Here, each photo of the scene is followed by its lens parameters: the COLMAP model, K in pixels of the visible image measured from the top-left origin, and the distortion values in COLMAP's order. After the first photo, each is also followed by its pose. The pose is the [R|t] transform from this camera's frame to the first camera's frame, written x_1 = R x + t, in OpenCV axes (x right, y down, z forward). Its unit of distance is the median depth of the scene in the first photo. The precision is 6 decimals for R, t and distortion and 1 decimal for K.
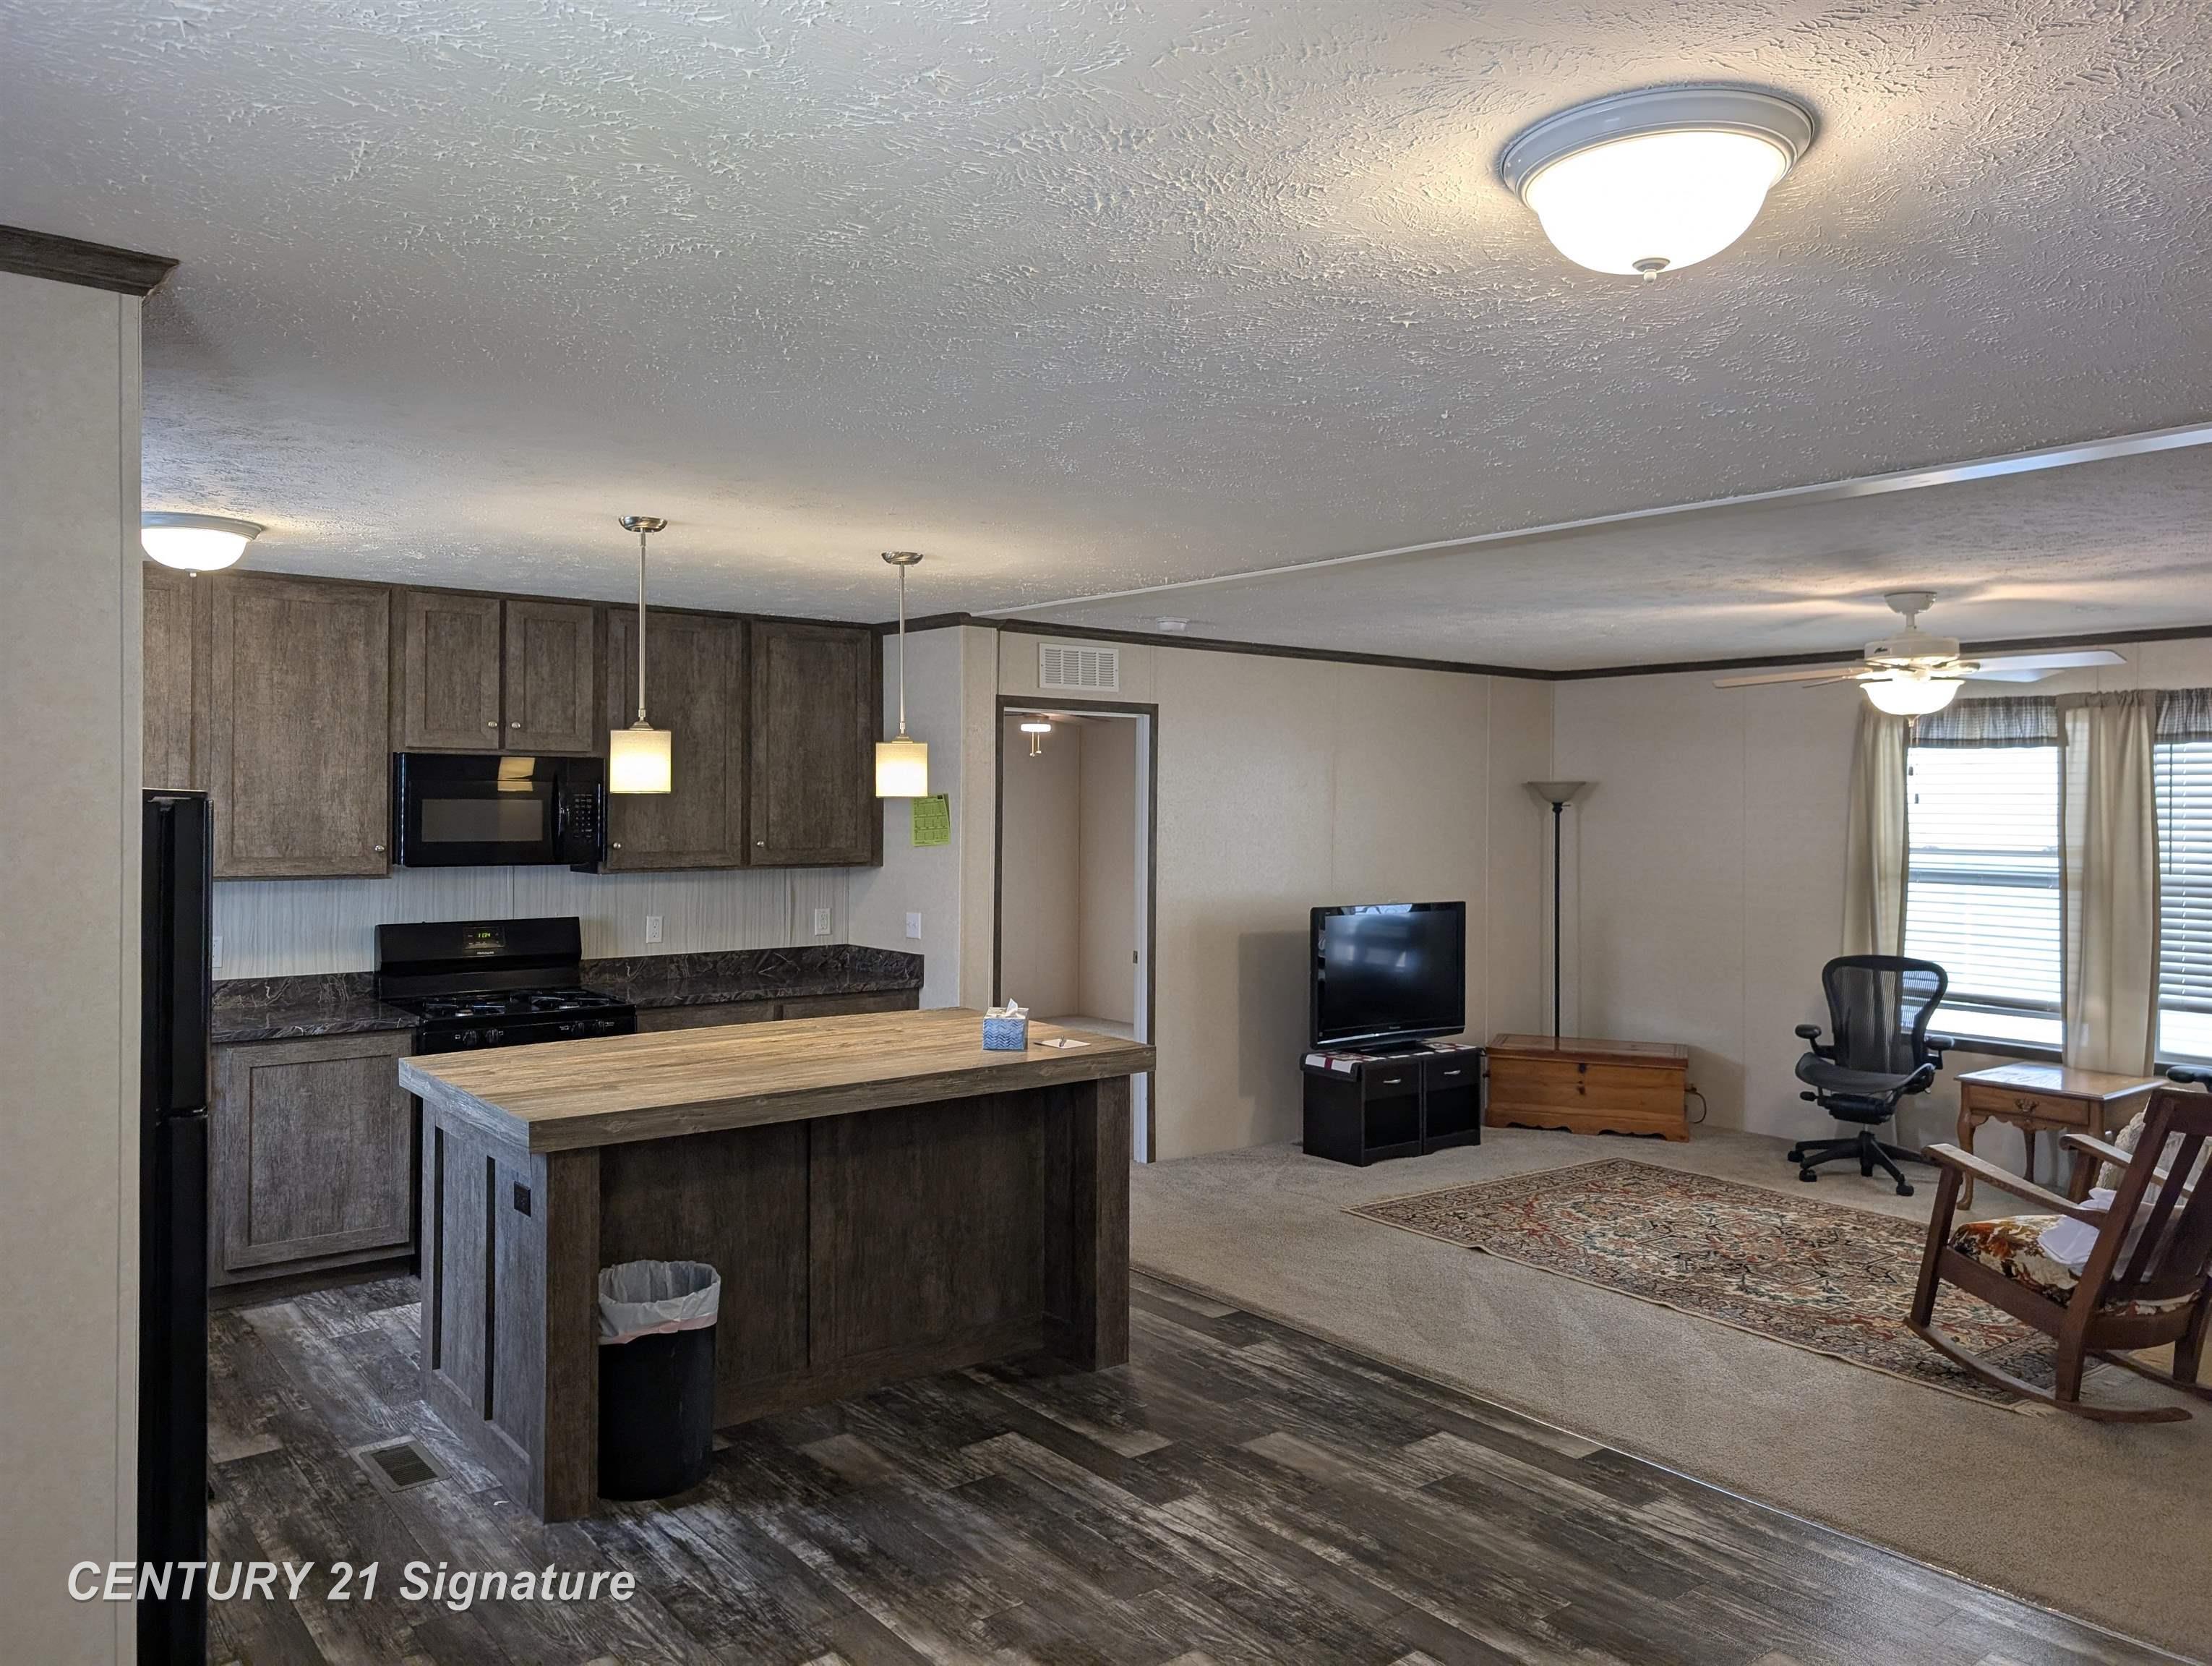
lens RADIAL K [[1581.7, 0, 1098.1], [0, 1581.7, 826.1], [0, 0, 1]] dist [0.047999, -0.001580]
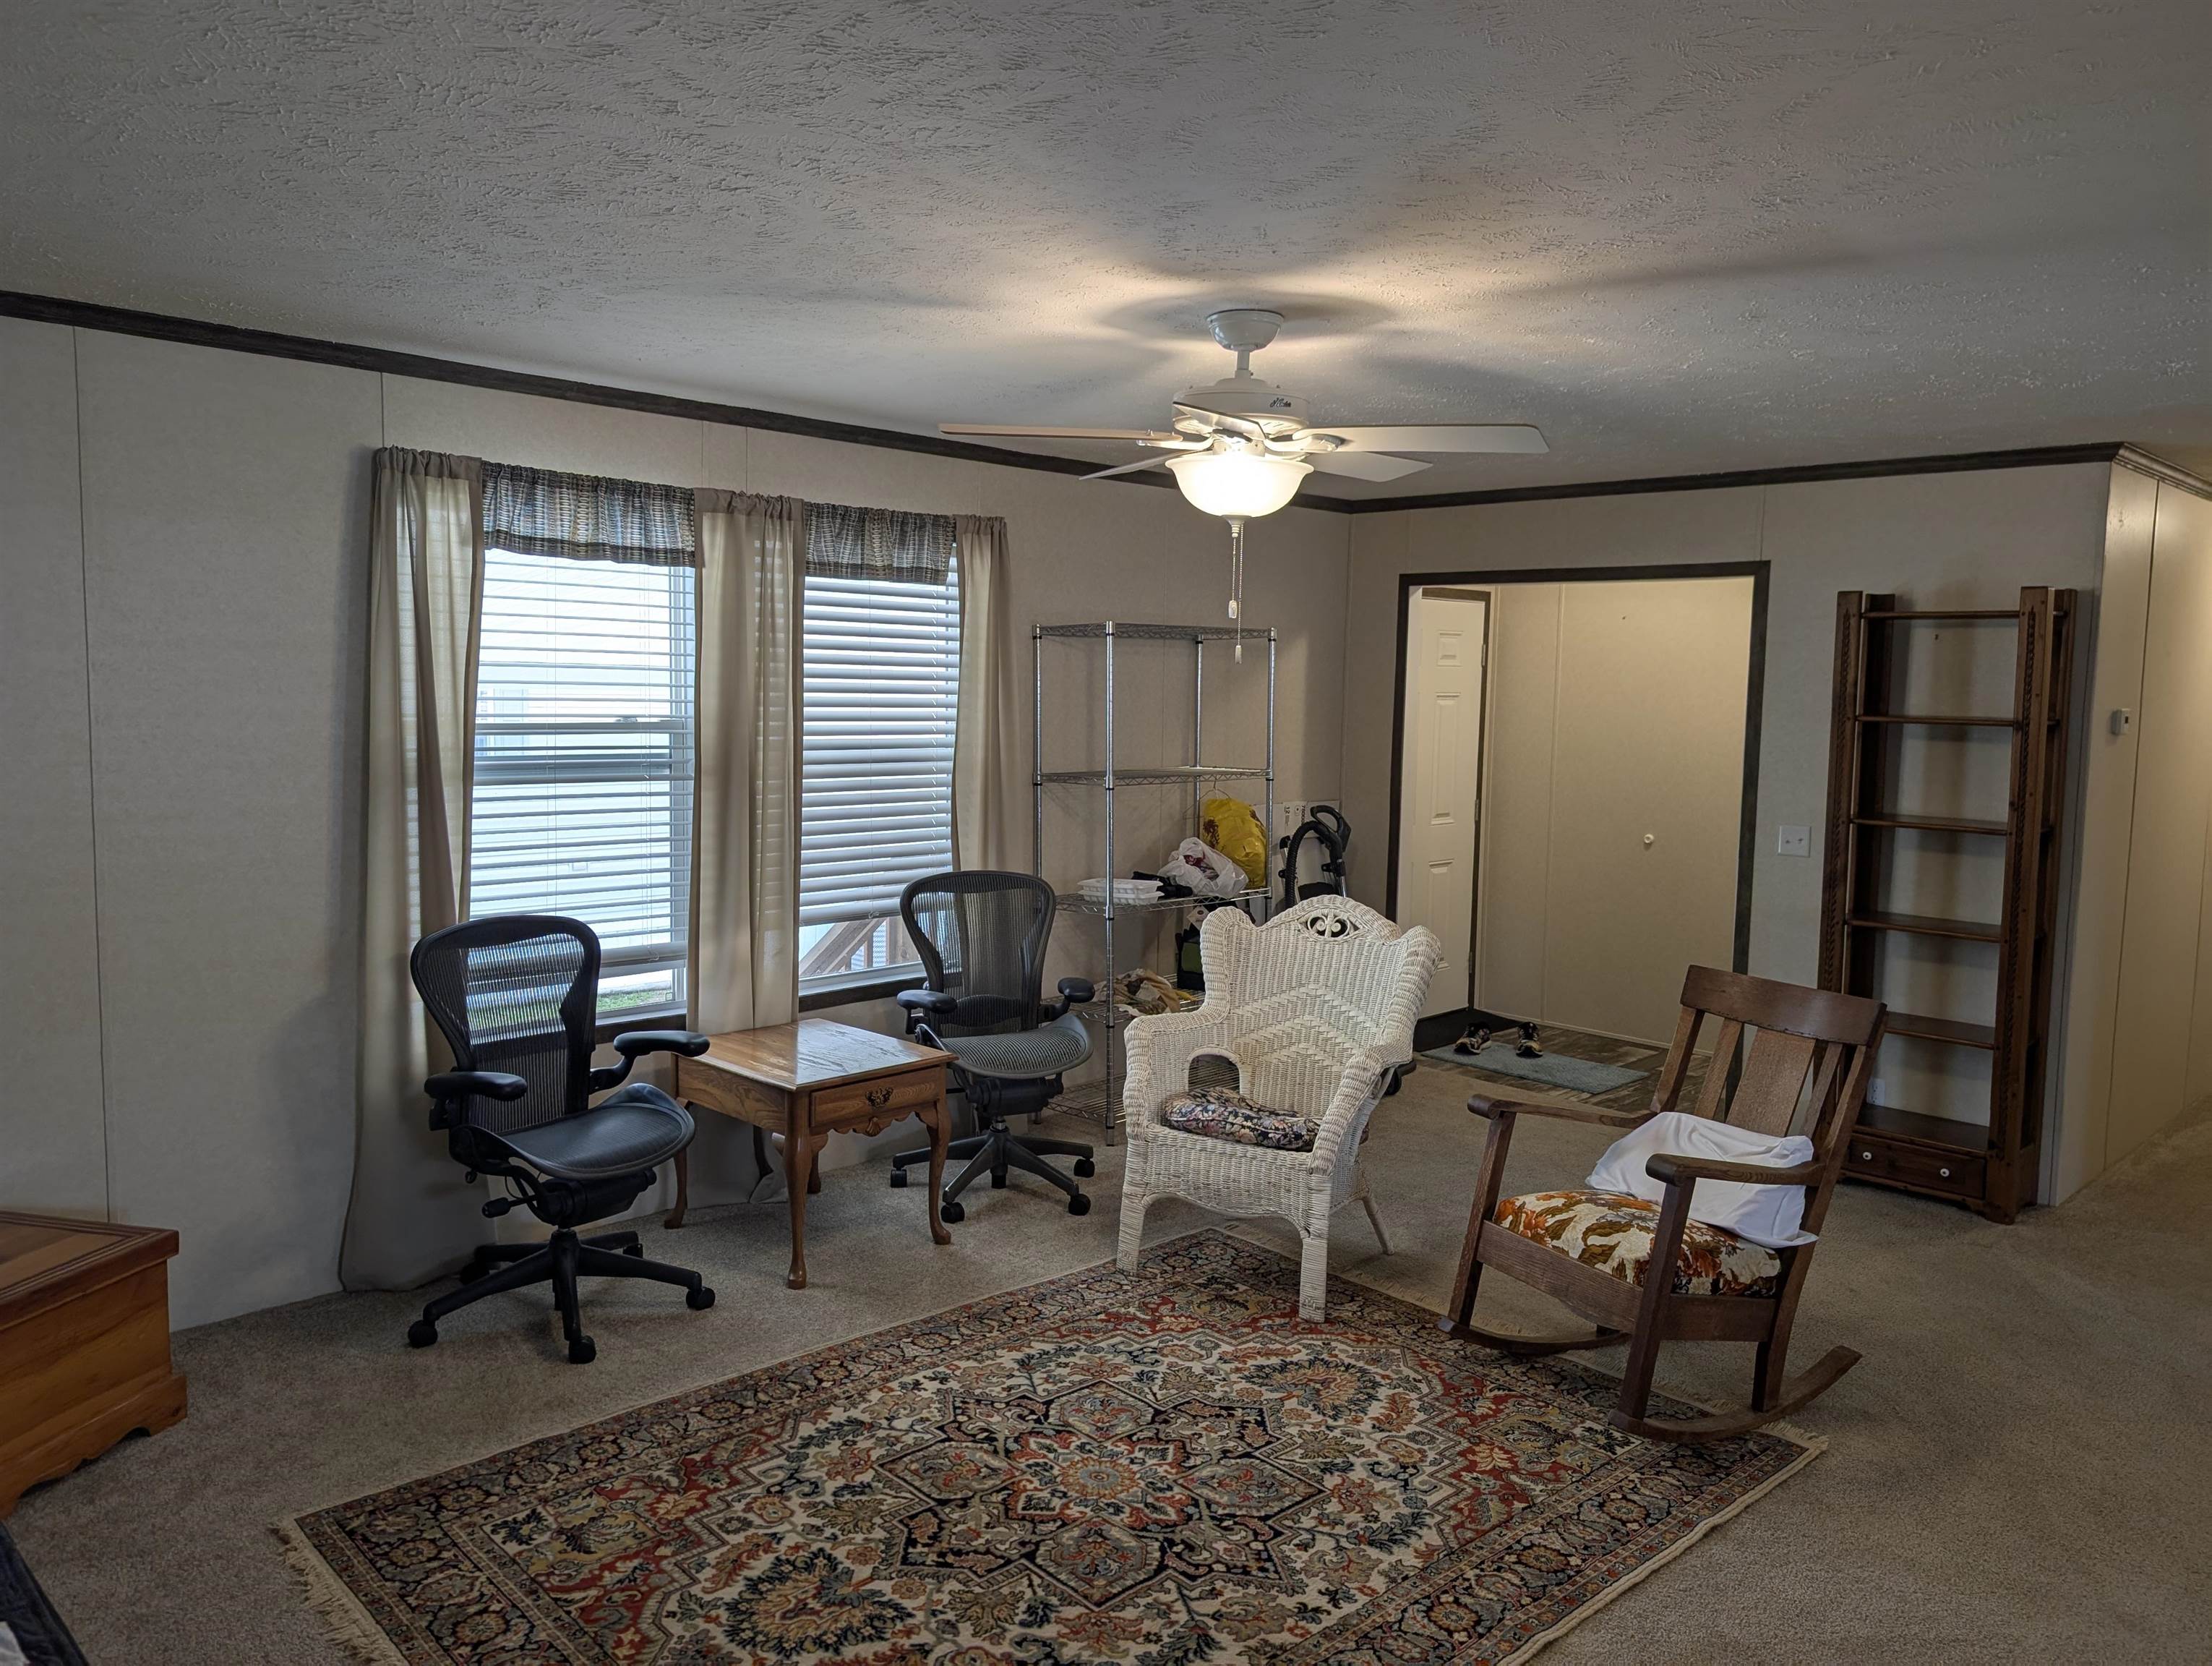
lens RADIAL K [[1581.7, 0, 1103.0], [0, 1581.7, 771.1], [0, 0, 1]] dist [0.047999, -0.001580]
pose [[-0.102451, -0.058802, 0.992999, -0.086823], [0.002008, 0.998237, 0.059319, -0.003013], [-0.994736, 0.008072, -0.102152, 0.904921]]
